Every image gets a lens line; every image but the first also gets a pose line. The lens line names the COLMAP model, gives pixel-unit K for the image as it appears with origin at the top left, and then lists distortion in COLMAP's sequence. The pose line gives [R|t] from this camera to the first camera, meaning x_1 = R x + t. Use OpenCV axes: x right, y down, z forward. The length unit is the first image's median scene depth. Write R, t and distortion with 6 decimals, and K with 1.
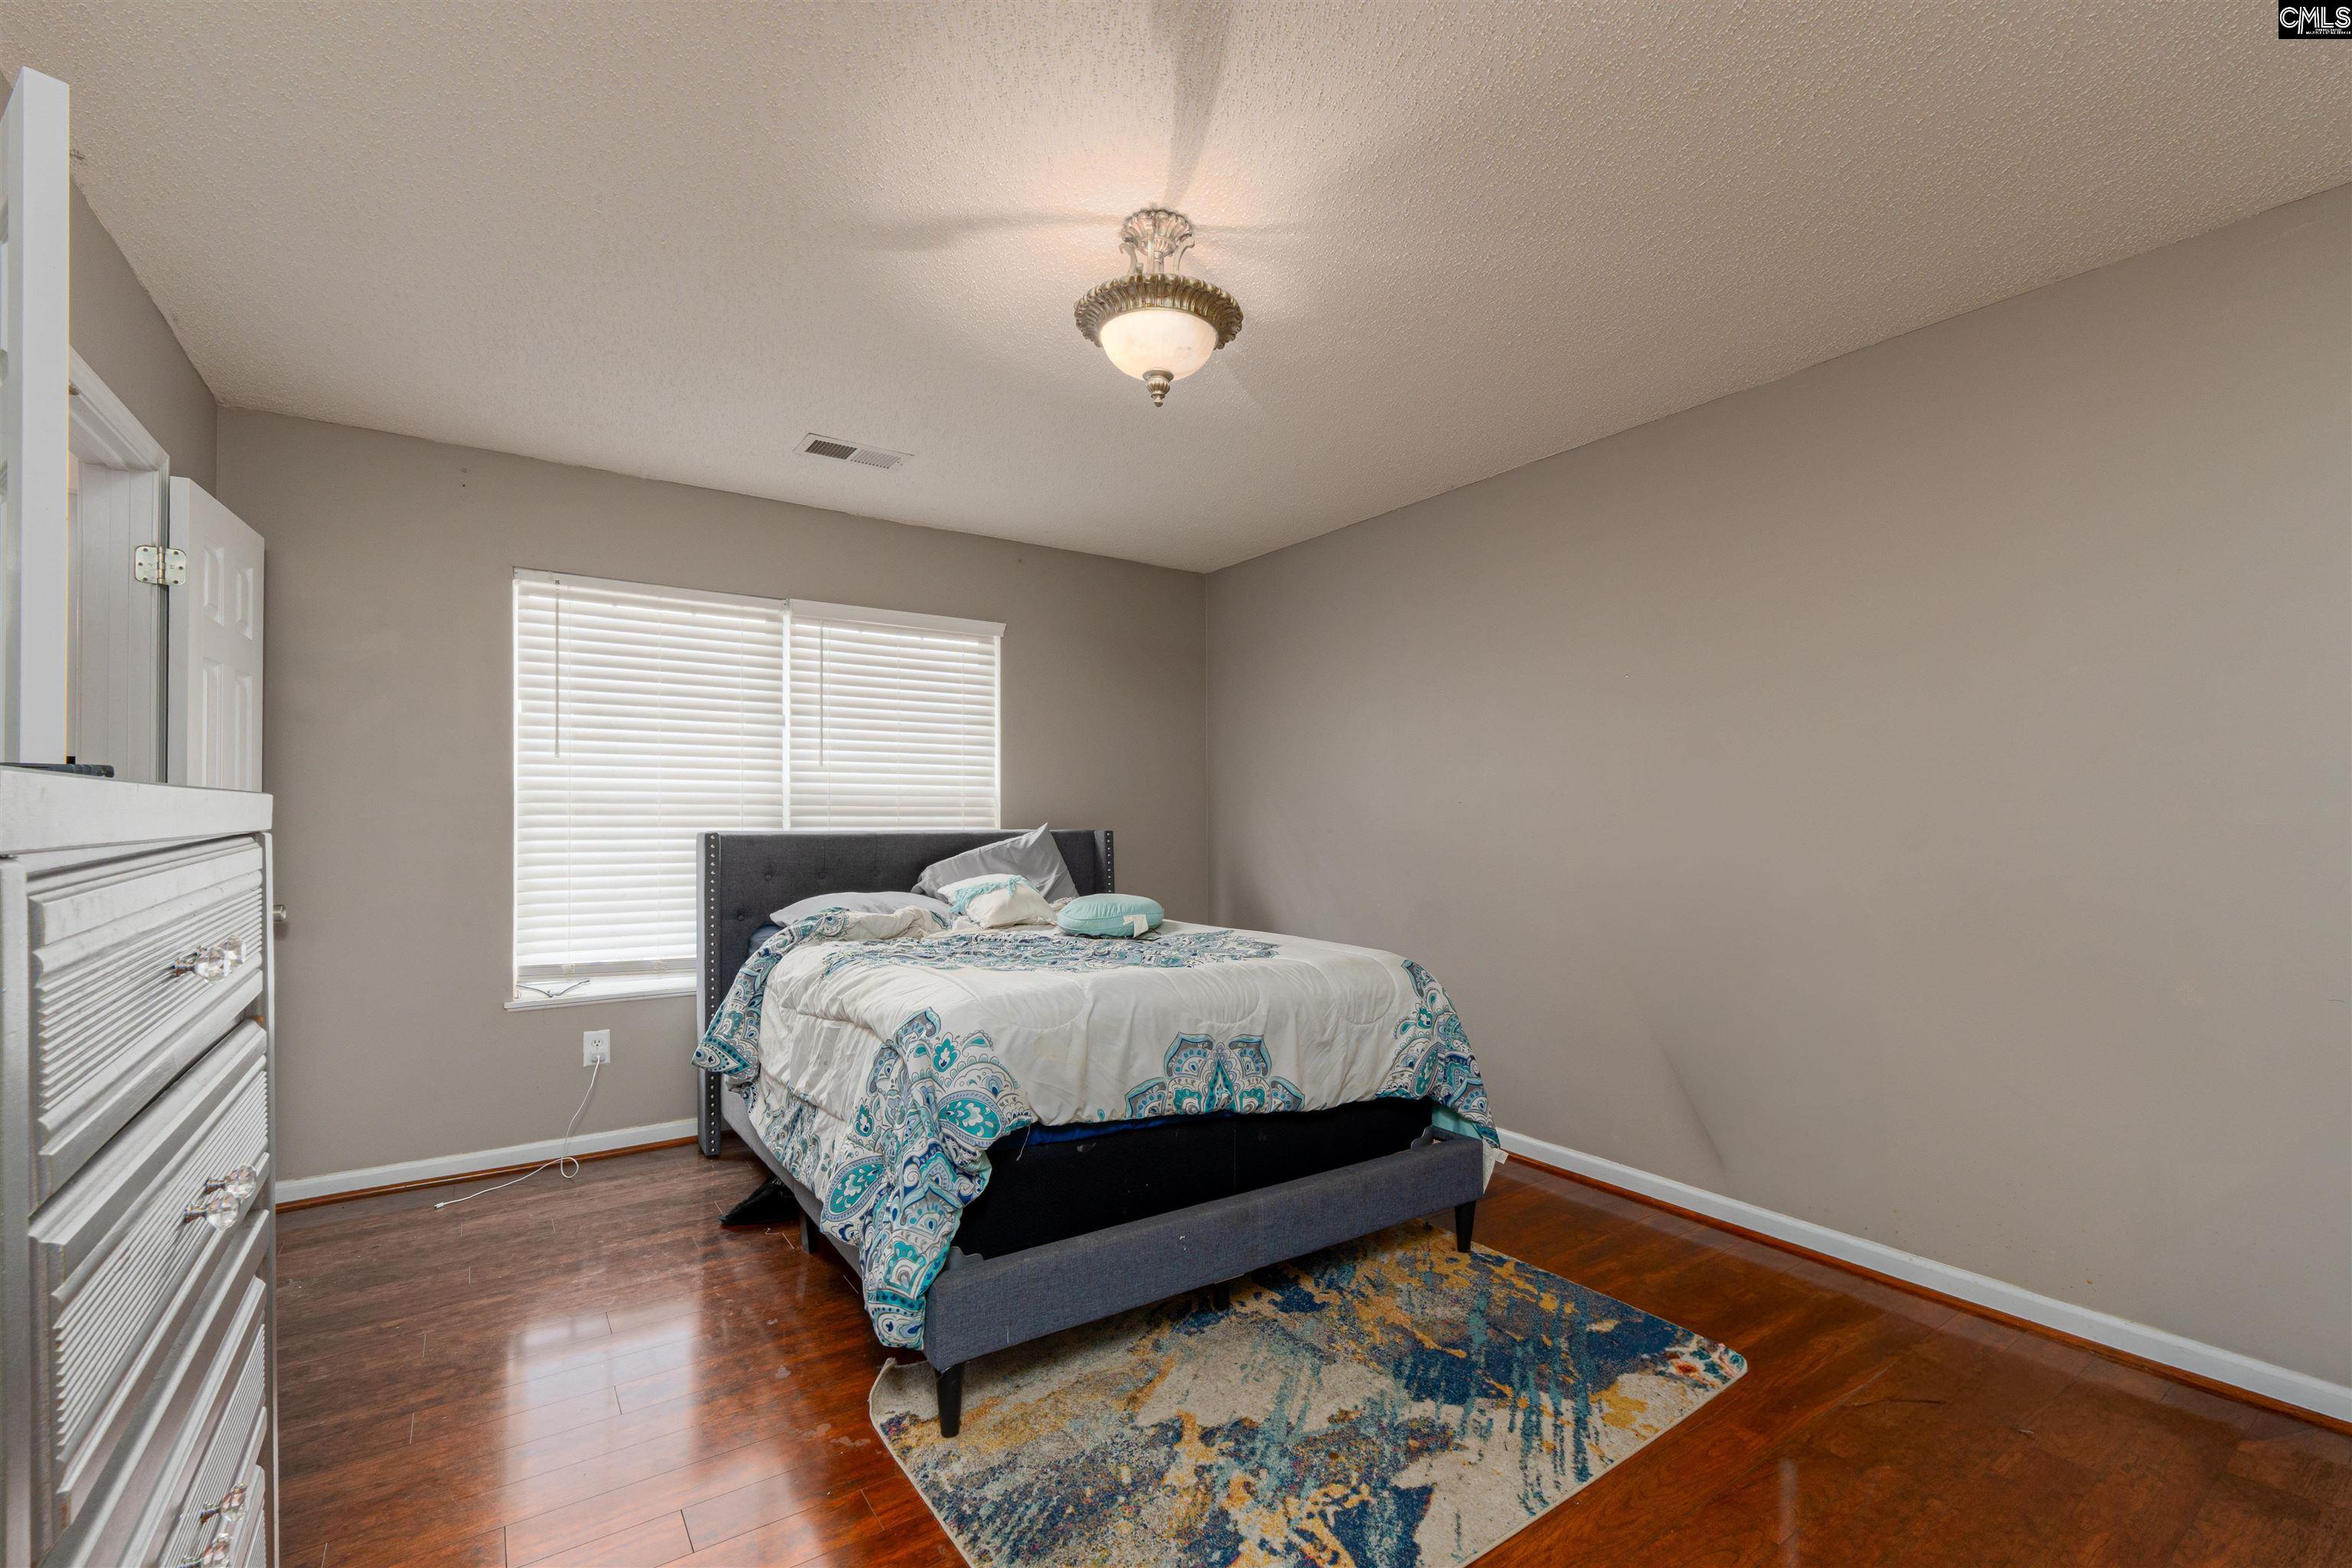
lens RADIAL K [[1006.6, 0, 1173.8], [0, 1006.6, 800.6], [0, 0, 1]] dist [0.016369, 0.000188]
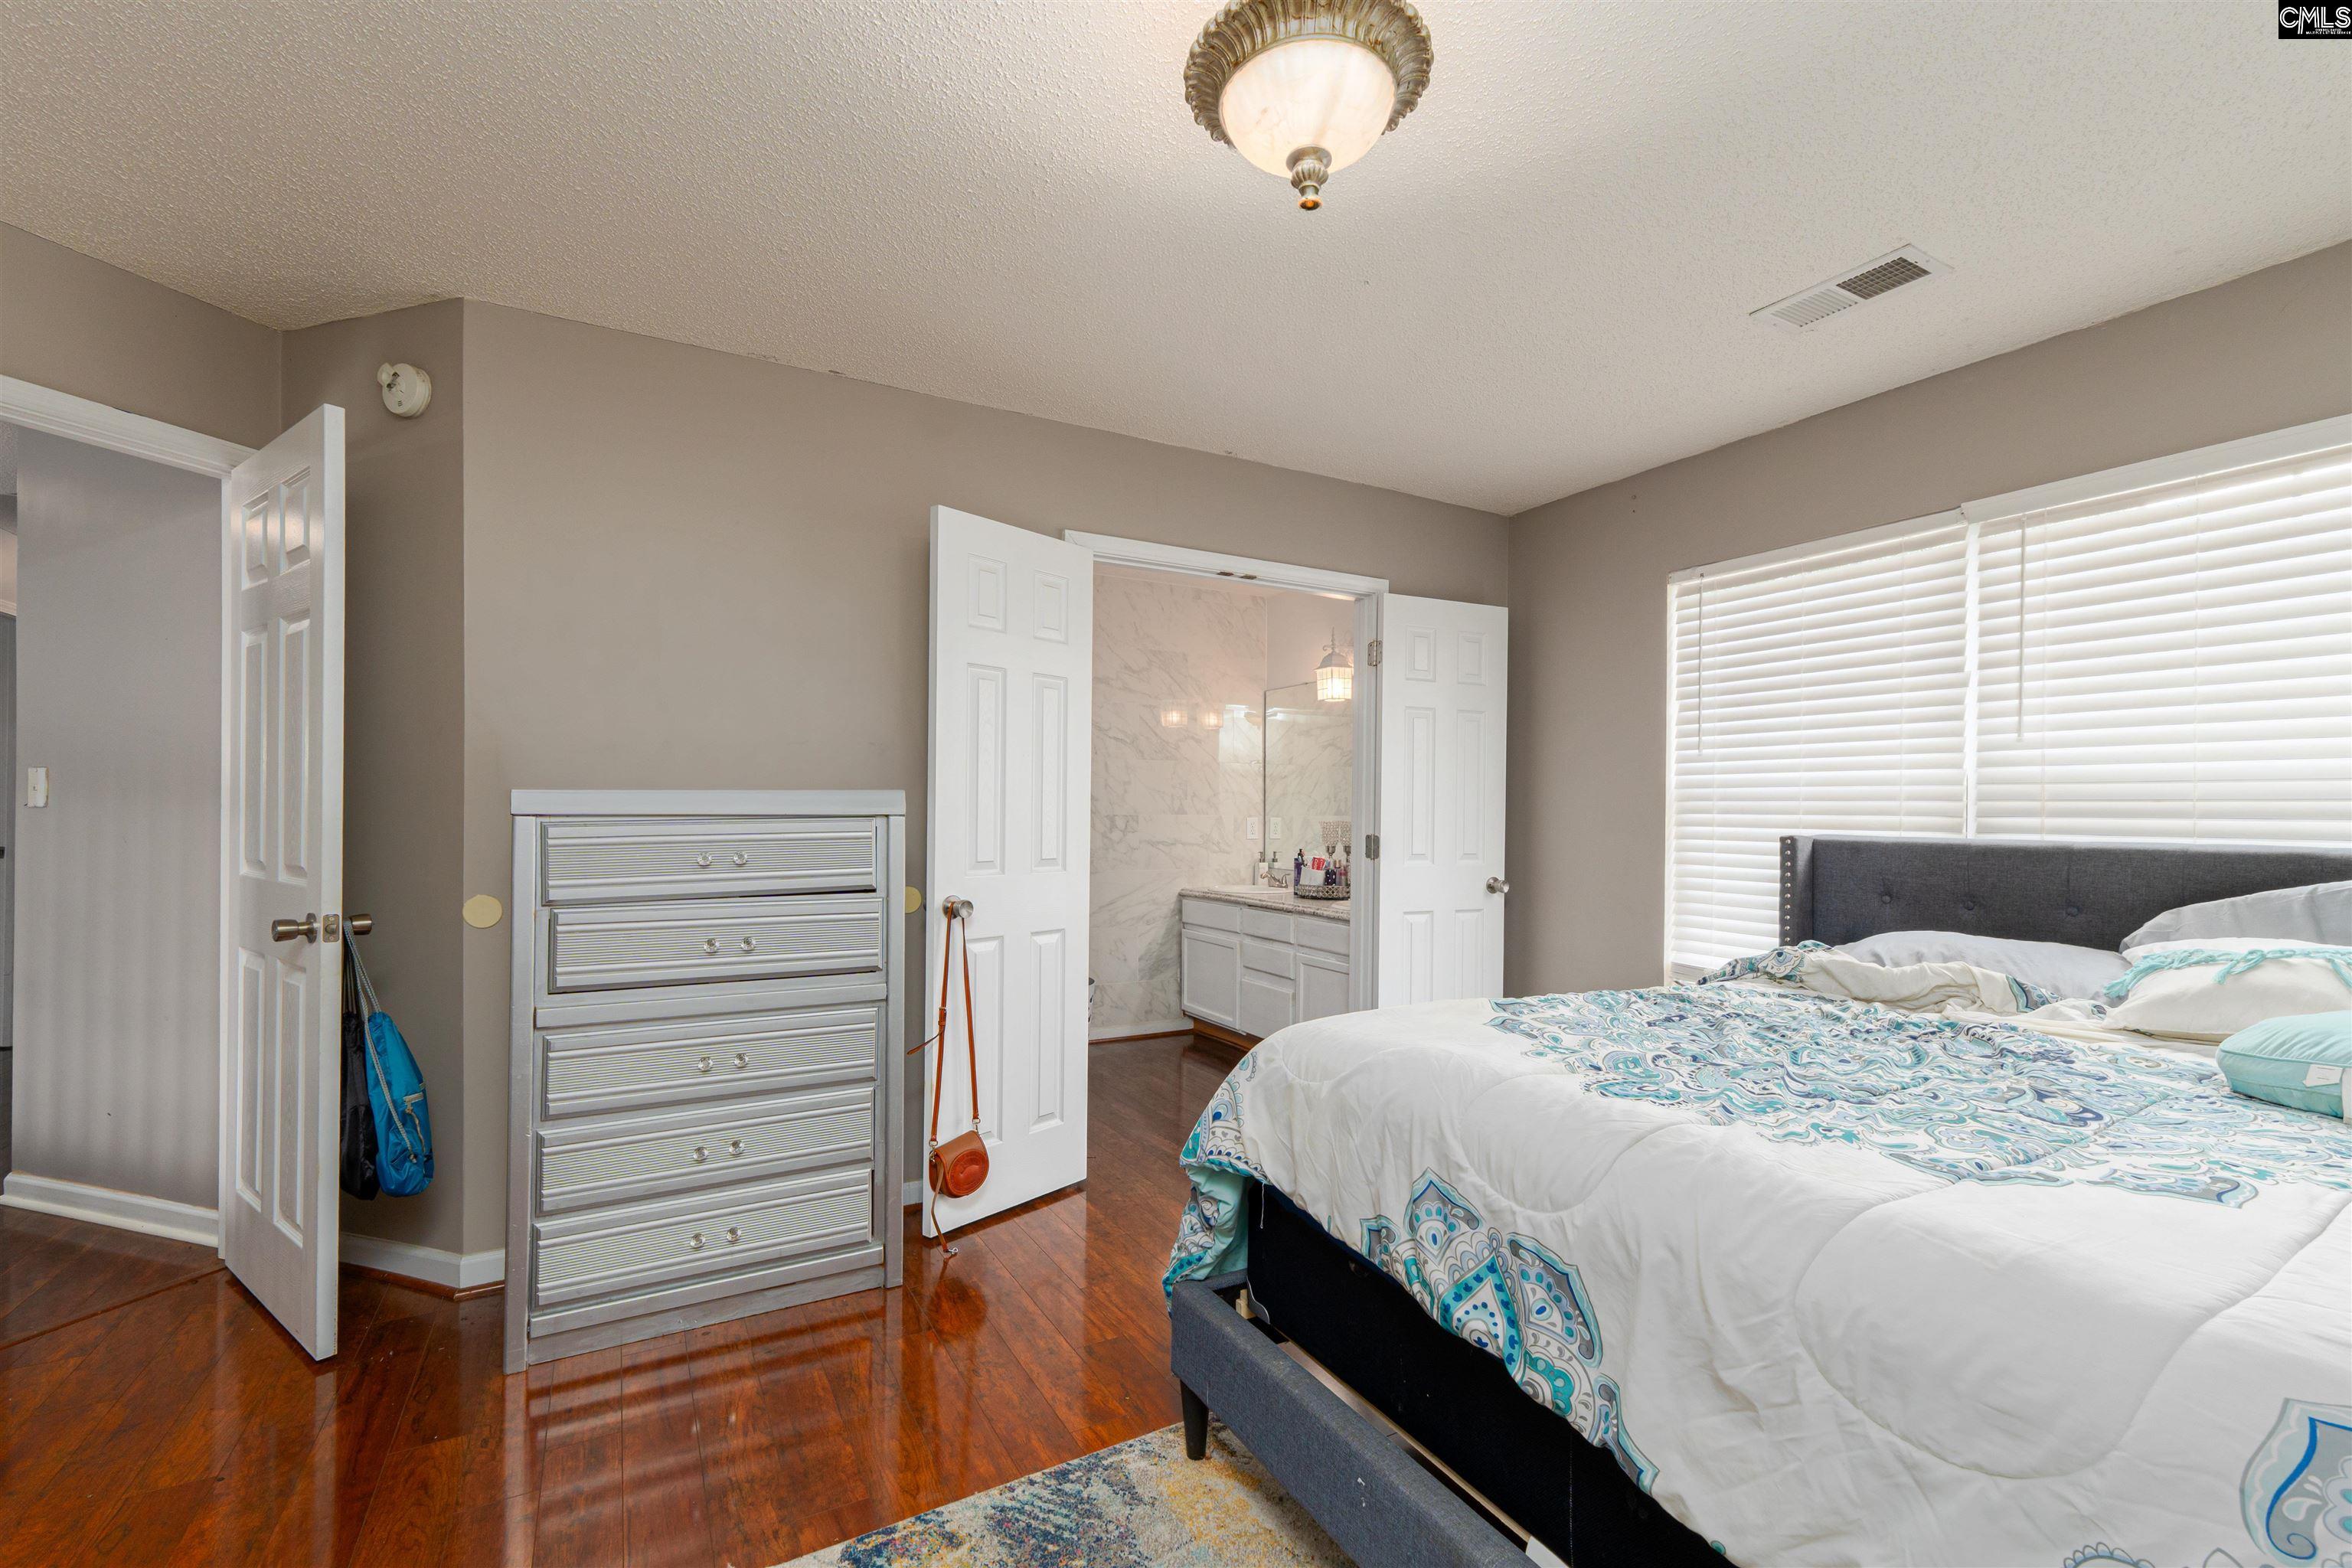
lens RADIAL K [[1006.6, 0, 1175.9], [0, 1006.6, 796.9], [0, 0, 1]] dist [0.016369, 0.000188]
pose [[-0.094454, -0.014573, -0.995423, 0.391421], [0.006311, 0.999864, -0.015237, 0.009230], [0.995509, -0.007722, -0.094349, 0.567665]]
